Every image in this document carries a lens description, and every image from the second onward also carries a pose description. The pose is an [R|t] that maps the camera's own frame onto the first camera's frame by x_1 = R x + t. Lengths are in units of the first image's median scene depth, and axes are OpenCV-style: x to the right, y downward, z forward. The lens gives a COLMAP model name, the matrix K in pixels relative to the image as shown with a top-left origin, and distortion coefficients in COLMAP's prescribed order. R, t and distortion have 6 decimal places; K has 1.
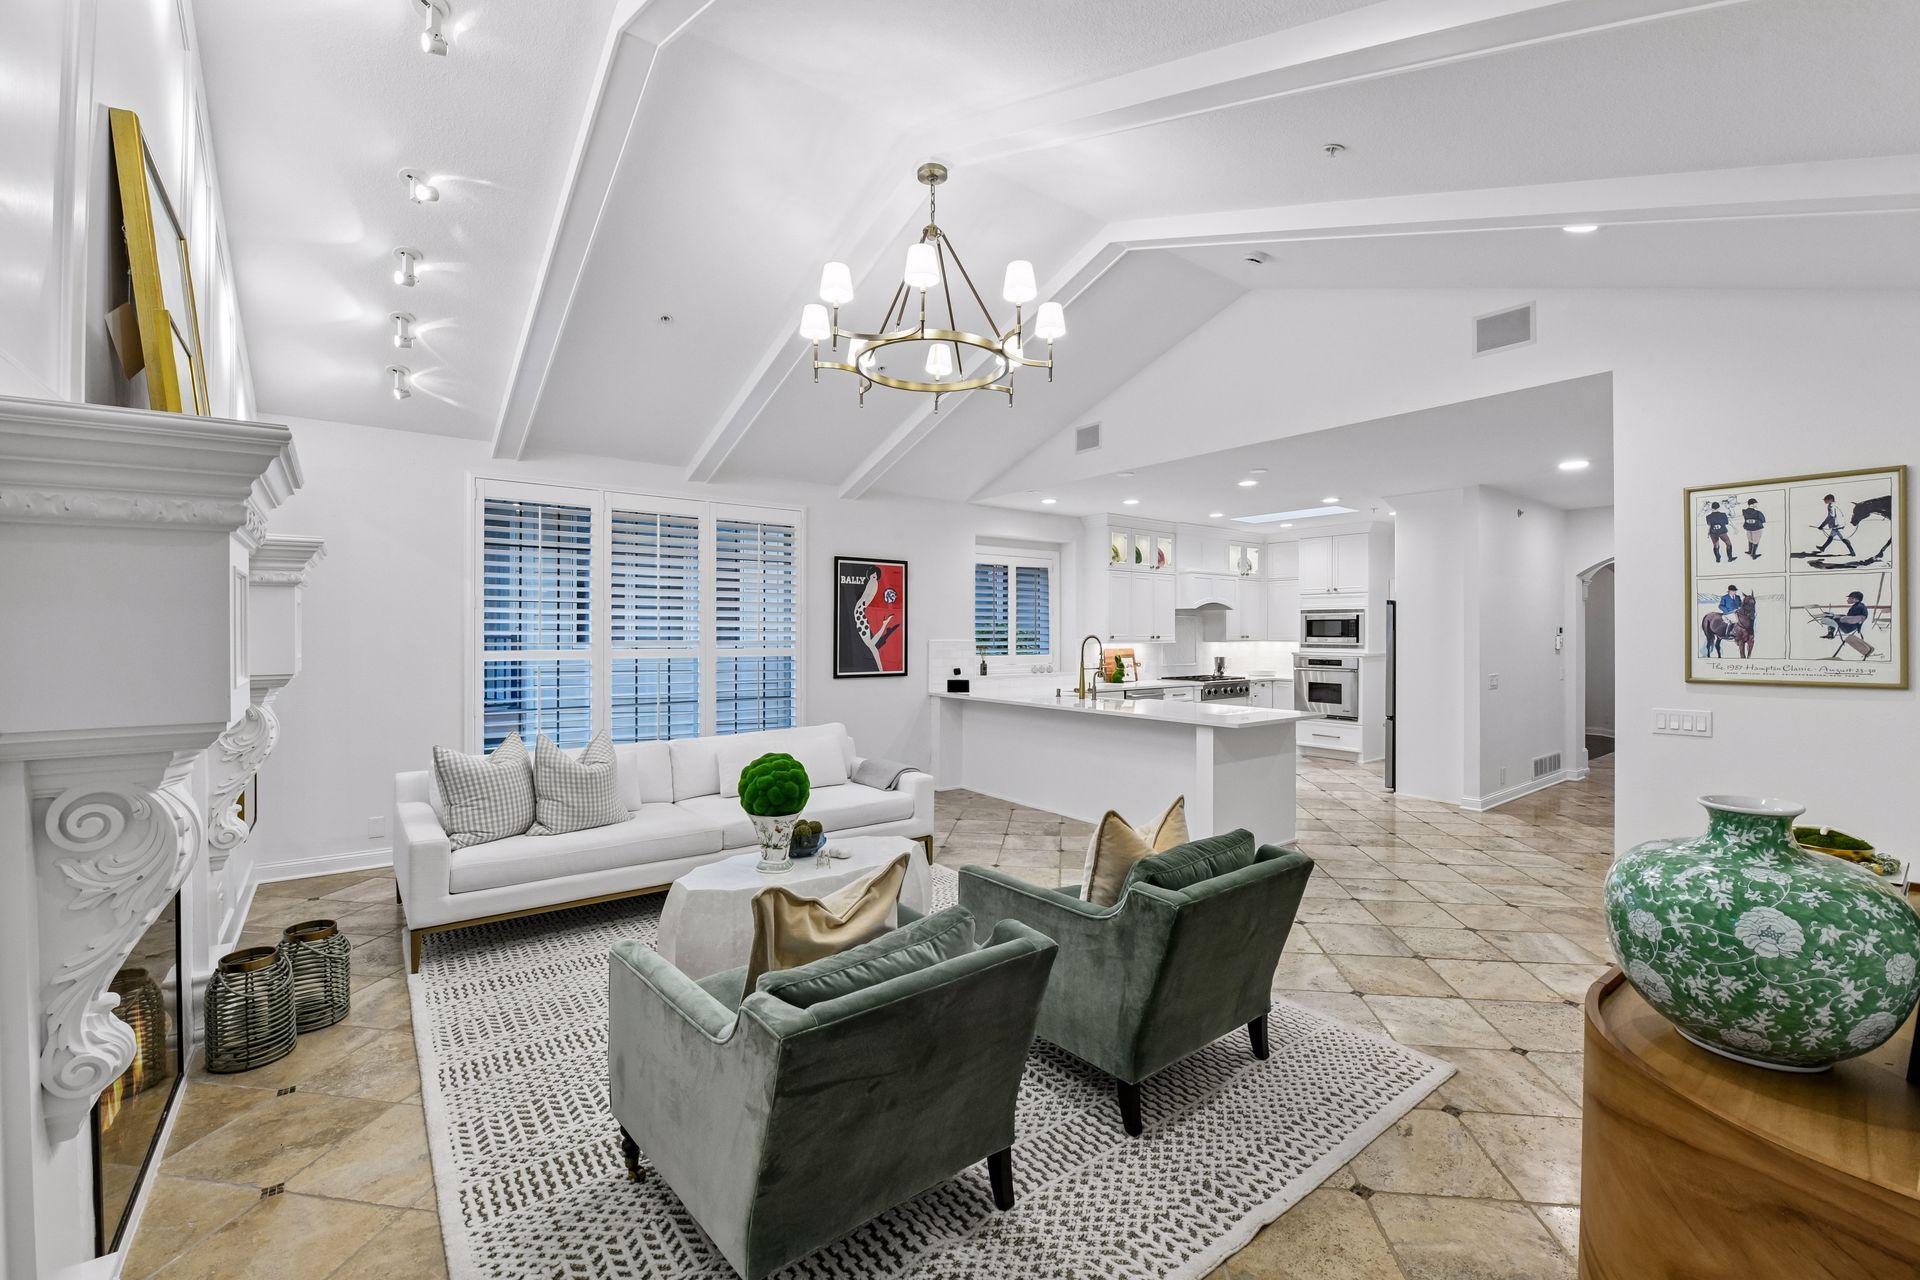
lens RADIAL K [[792.8, 0, 964.9], [0, 792.8, 629.8], [0, 0, 1]] dist [-0.012420, -0.000269]
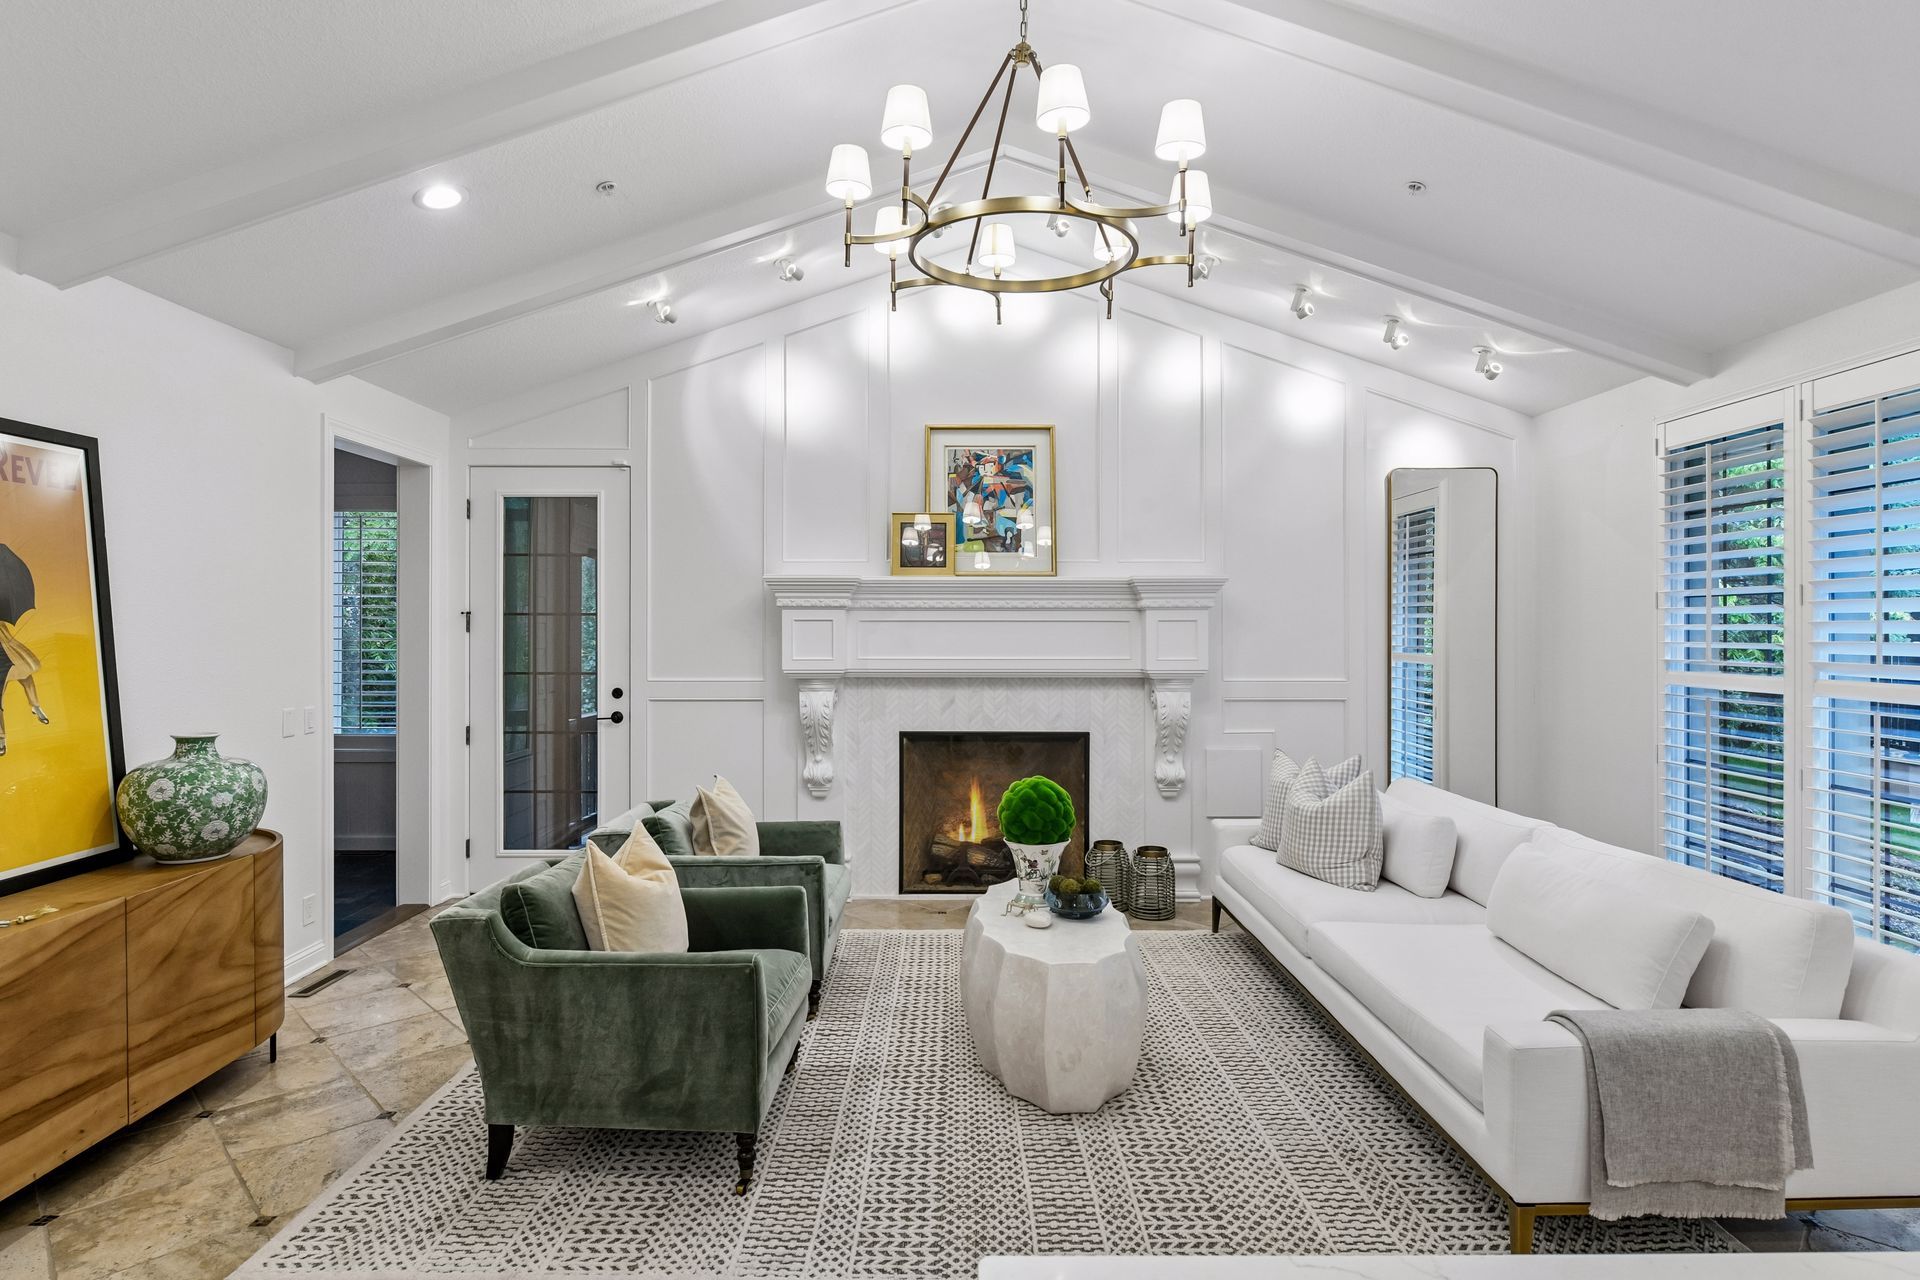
lens RADIAL K [[1016.7, 0, 959.2], [0, 1016.7, 624.1], [0, 0, 1]] dist [-0.008726, -0.000822]
pose [[-0.608555, -0.005351, -0.793494, 0.356480], [0.001051, 0.999971, -0.007549, -0.006322], [0.793511, -0.005428, -0.608532, 0.780986]]
